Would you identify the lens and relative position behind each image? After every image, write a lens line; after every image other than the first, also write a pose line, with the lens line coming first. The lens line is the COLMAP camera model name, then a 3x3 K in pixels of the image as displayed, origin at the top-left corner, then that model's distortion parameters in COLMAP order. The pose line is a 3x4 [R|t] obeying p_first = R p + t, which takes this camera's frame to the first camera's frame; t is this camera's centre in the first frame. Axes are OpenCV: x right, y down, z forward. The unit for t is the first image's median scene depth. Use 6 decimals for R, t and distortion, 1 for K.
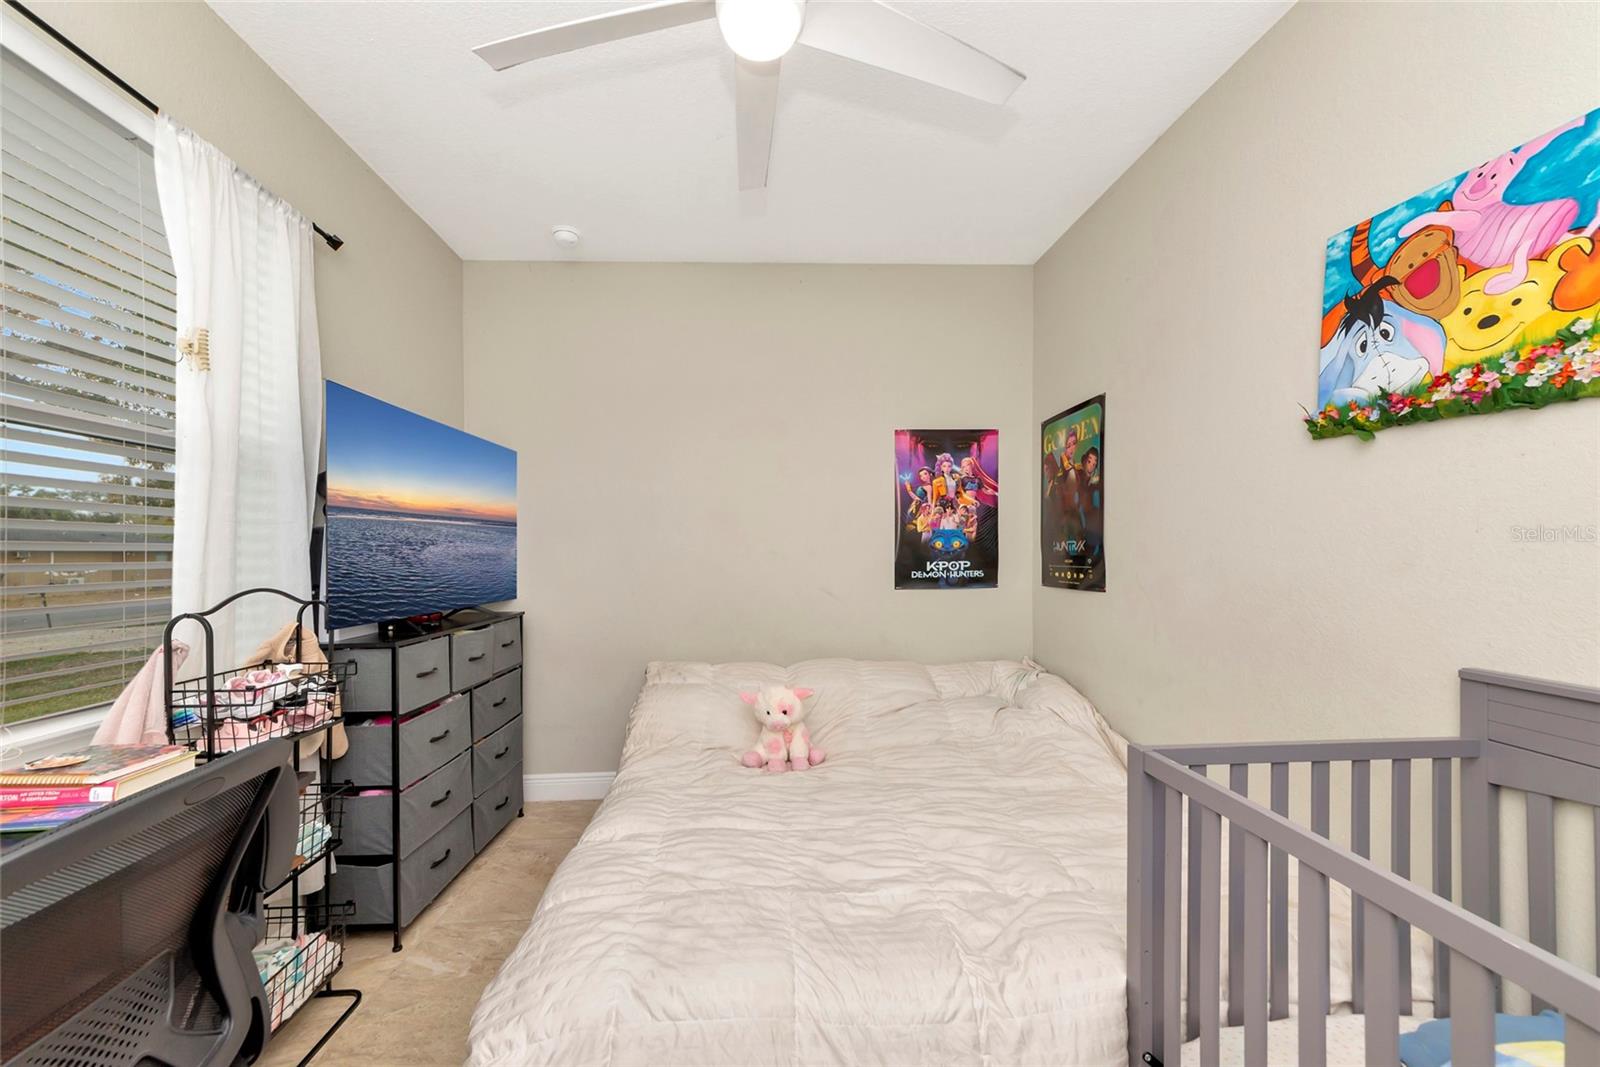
lens RADIAL K [[581.9, 0, 797.1], [0, 581.9, 541.1], [0, 0, 1]] dist [-0.002651, -0.000565]
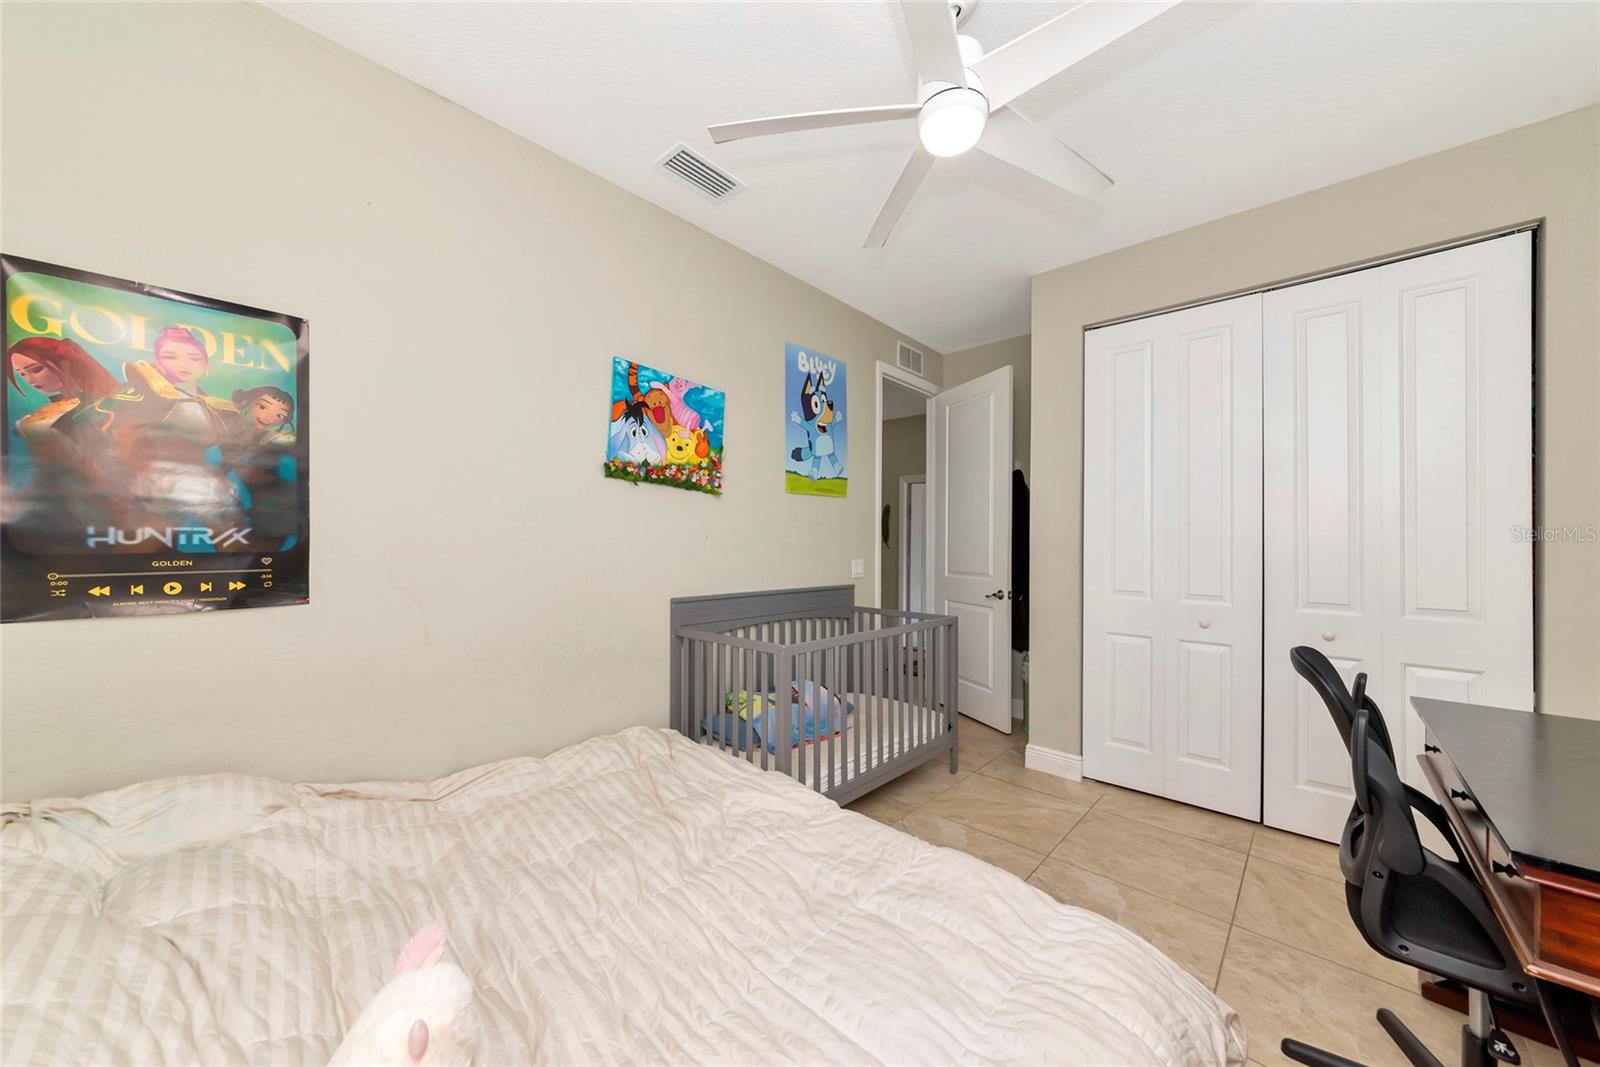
lens RADIAL K [[581.9, 0, 797.1], [0, 581.9, 541.1], [0, 0, 1]] dist [-0.002651, -0.000565]
pose [[-0.681001, -0.001527, 0.732281, -0.577897], [-0.022076, 0.999586, -0.018446, 0.016981], [-0.731950, -0.028727, -0.680753, 1.559779]]
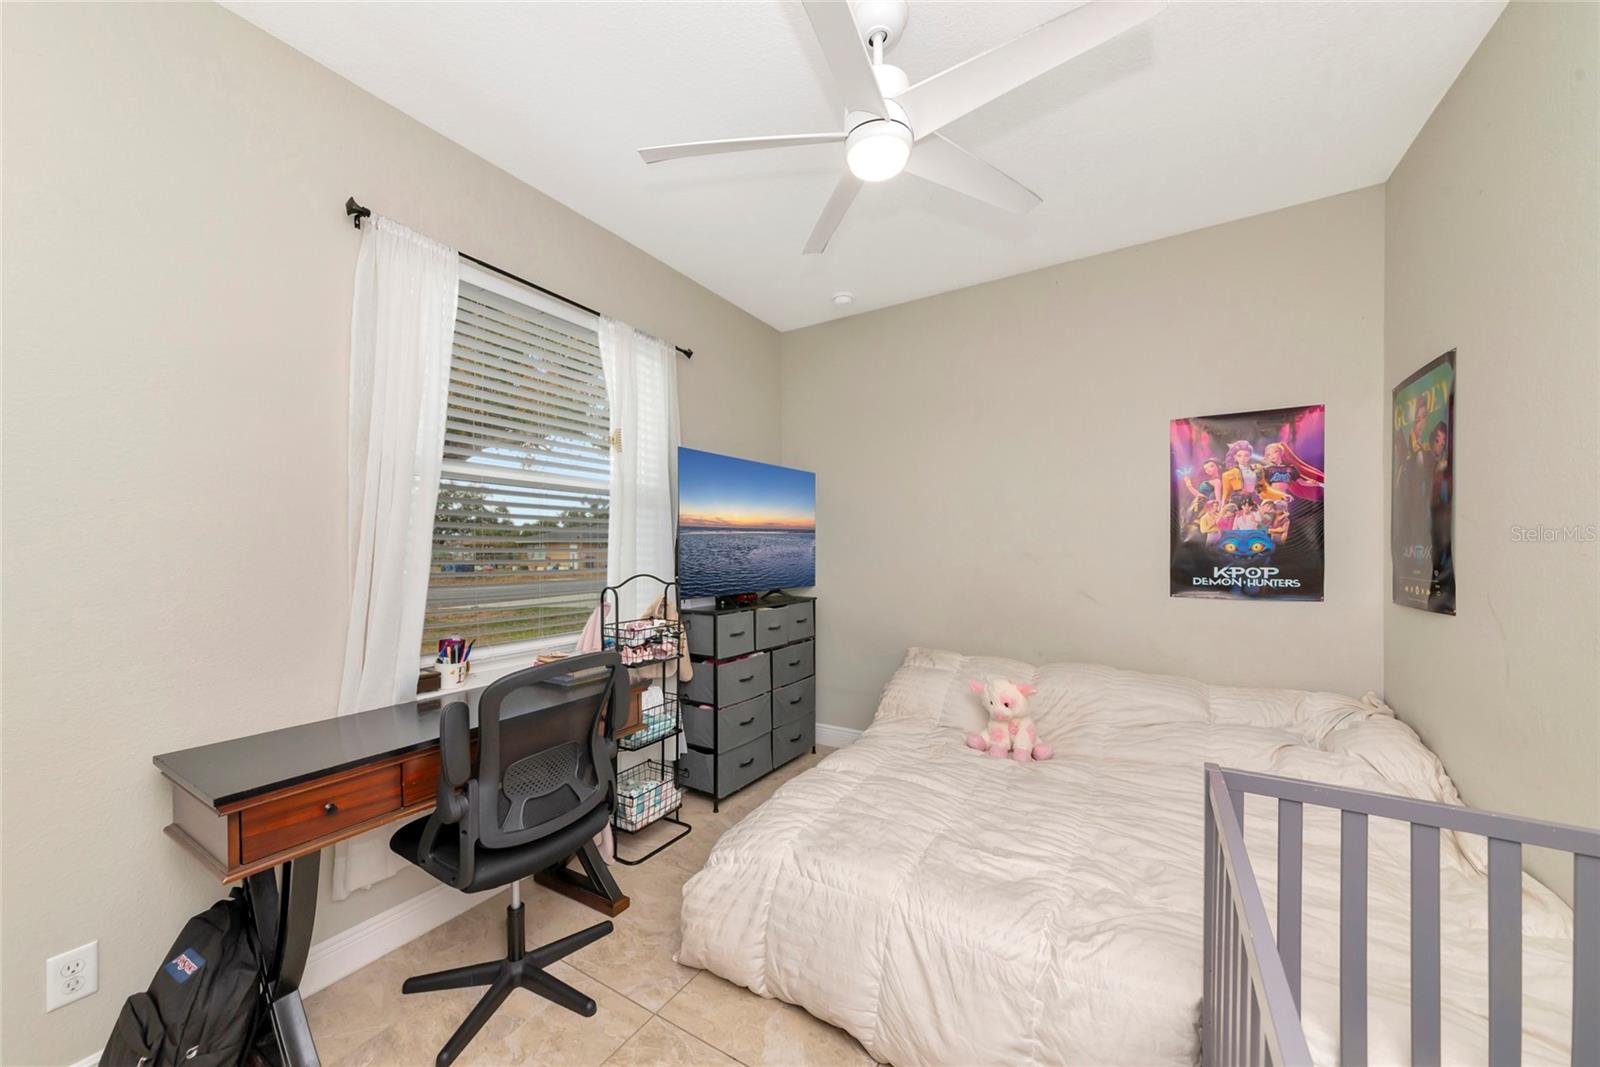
lens RADIAL K [[581.9, 0, 797.1], [0, 581.9, 541.1], [0, 0, 1]] dist [-0.002651, -0.000565]
pose [[0.819952, 0.001959, -0.572428, 0.394357], [0.004257, 0.999946, 0.009520, -0.027174], [0.572416, -0.010243, 0.819900, -0.141007]]
